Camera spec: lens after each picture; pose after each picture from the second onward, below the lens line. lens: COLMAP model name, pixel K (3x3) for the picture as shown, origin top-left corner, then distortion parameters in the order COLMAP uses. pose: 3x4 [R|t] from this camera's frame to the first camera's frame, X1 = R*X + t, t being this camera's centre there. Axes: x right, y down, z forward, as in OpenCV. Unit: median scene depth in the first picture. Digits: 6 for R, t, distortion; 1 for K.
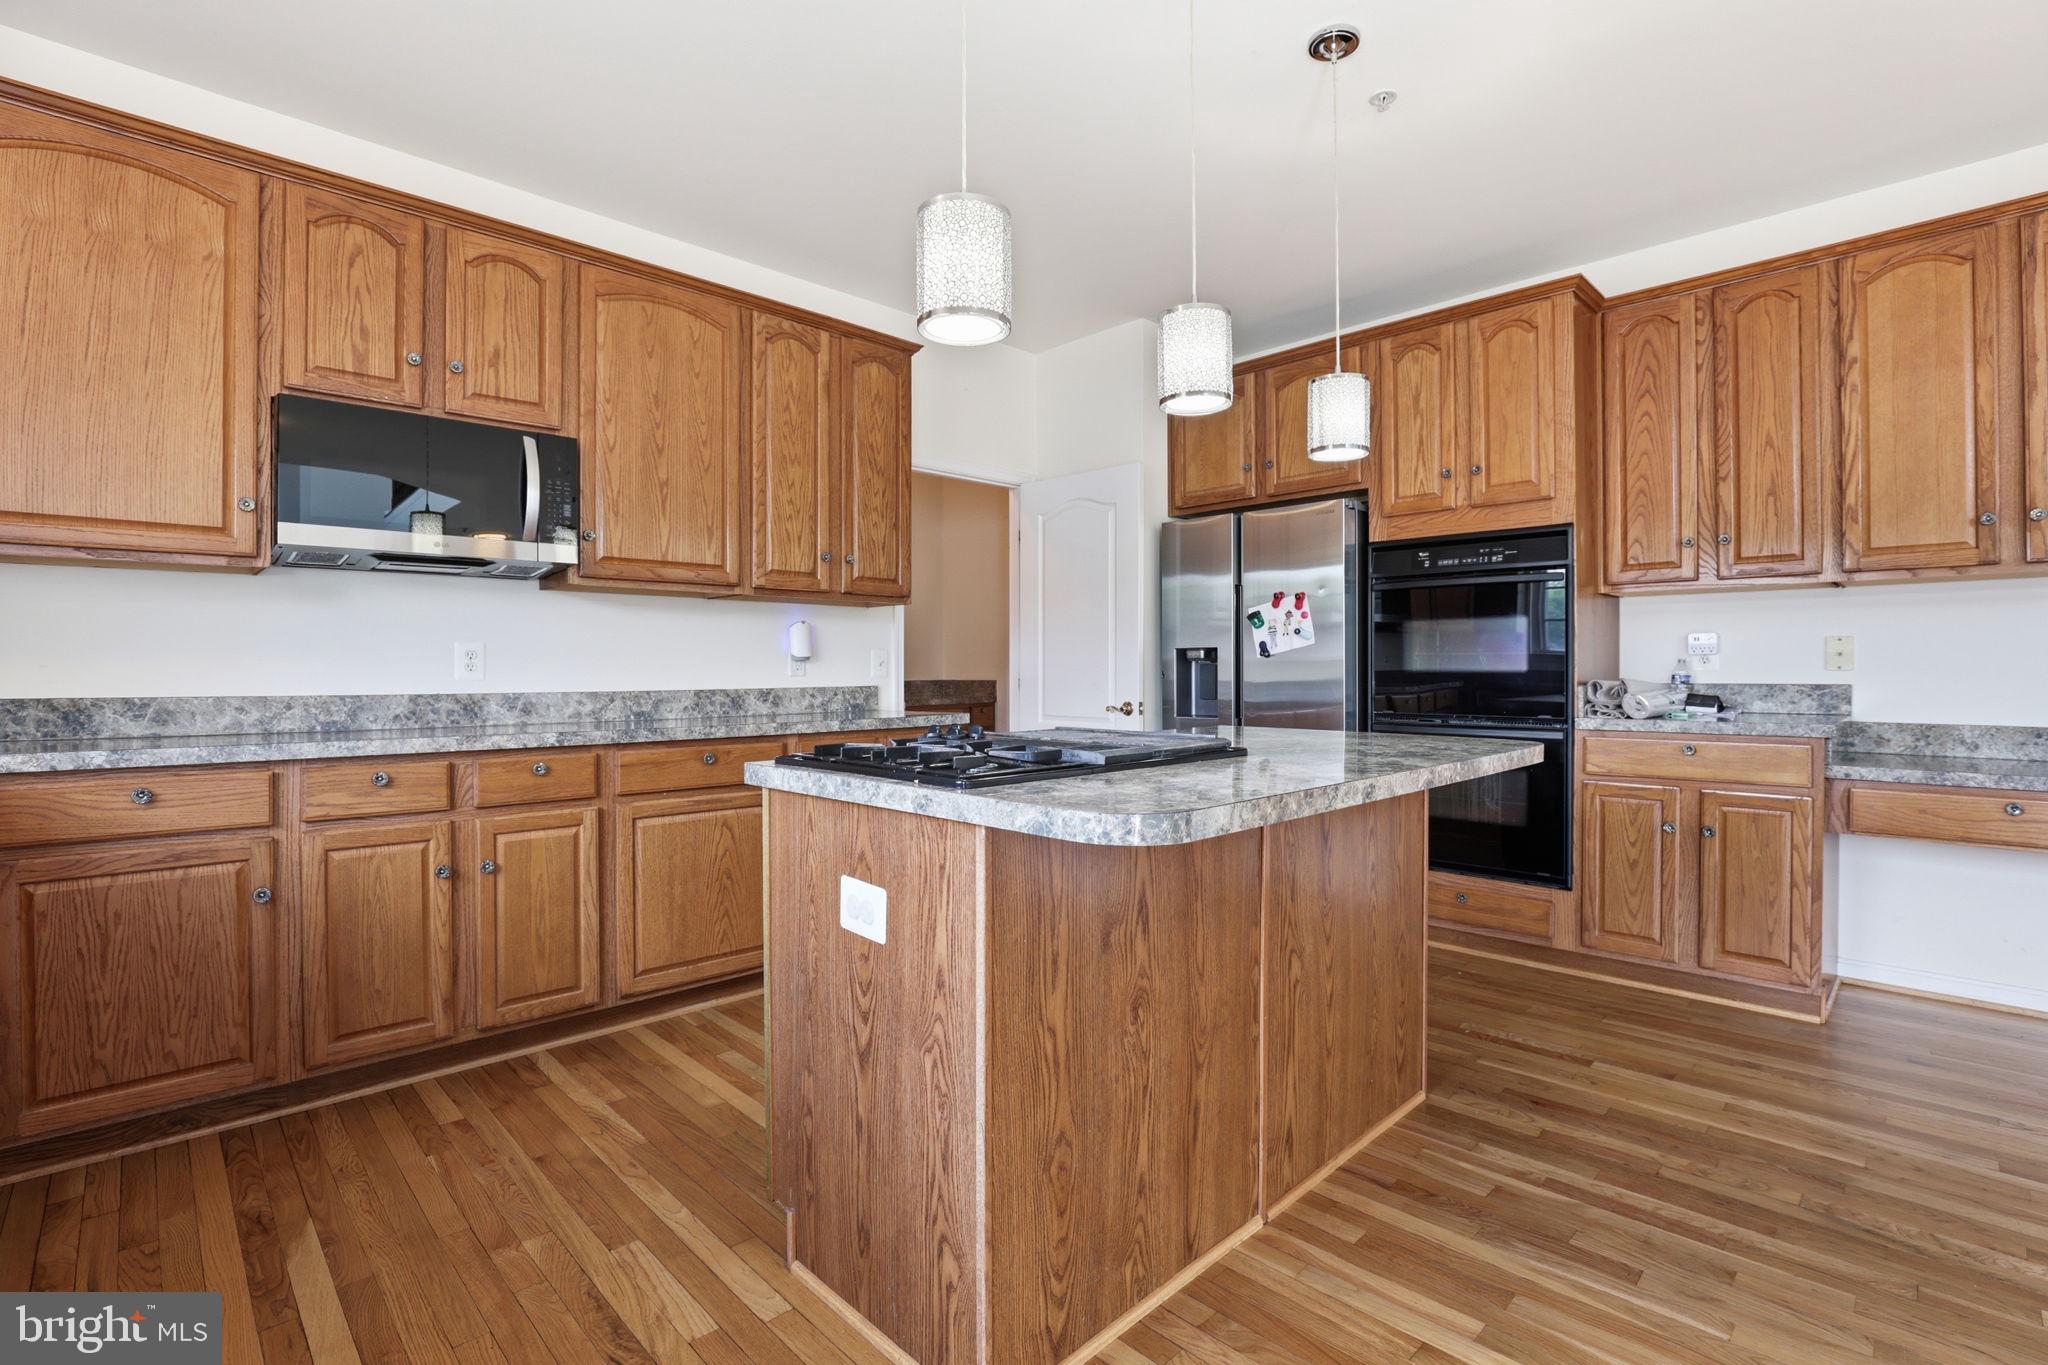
lens RADIAL K [[941.9, 0, 1023.9], [0, 941.9, 674.2], [0, 0, 1]] dist [-0.032212, 0.003995]
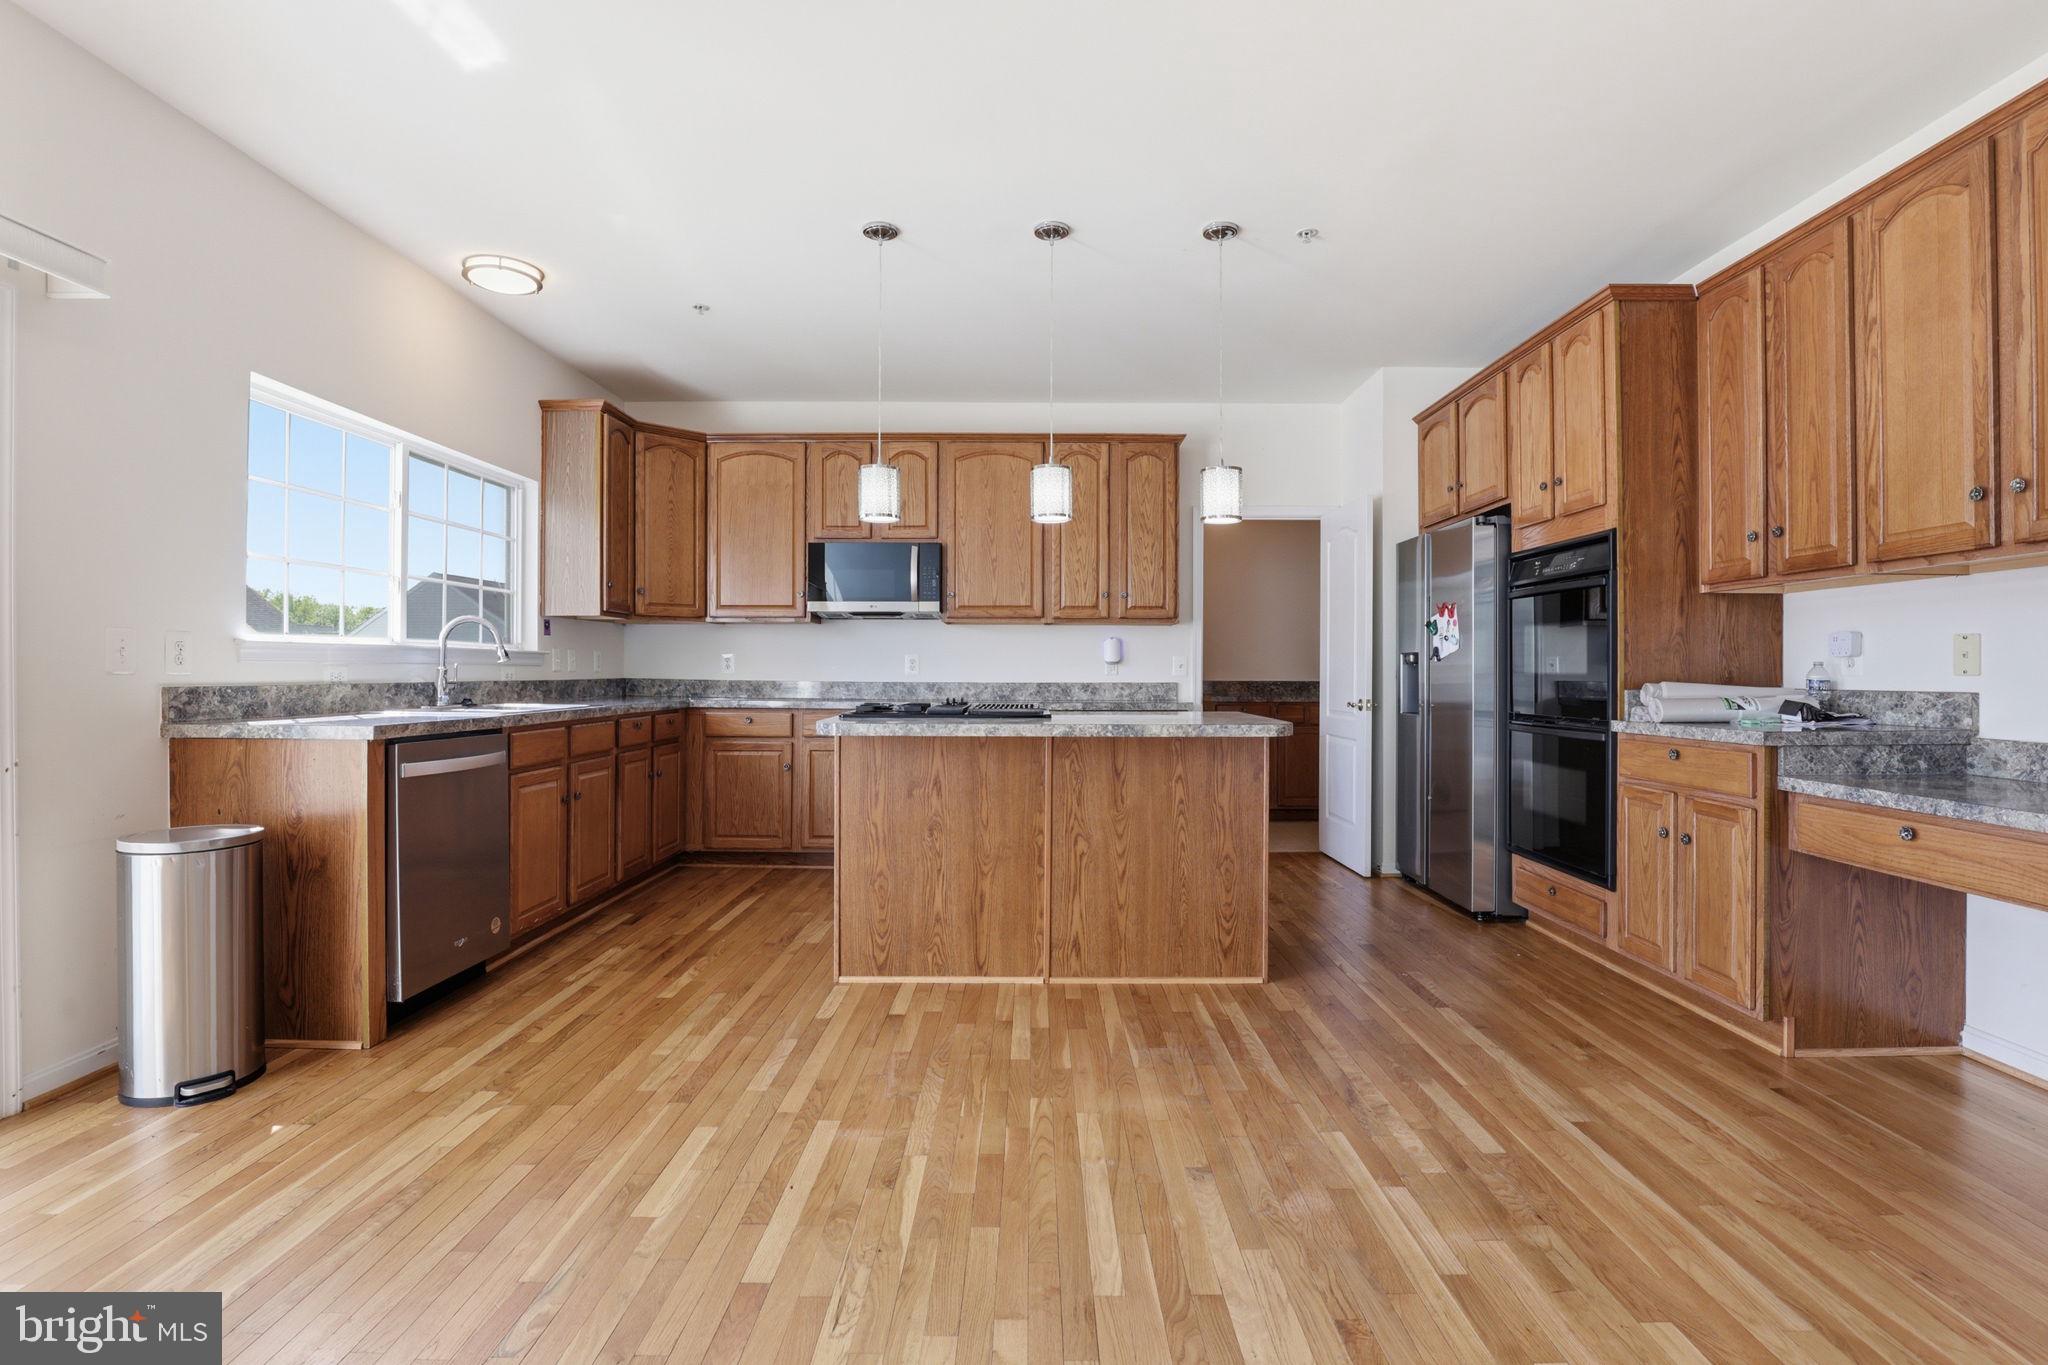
lens RADIAL K [[941.9, 0, 1018.6], [0, 941.9, 672.9], [0, 0, 1]] dist [-0.032212, 0.003995]
pose [[0.708761, 0.005997, -0.705423, 0.959467], [-0.009170, 0.999958, -0.000712, 0.002053], [0.705389, 0.006973, 0.708786, -0.198811]]
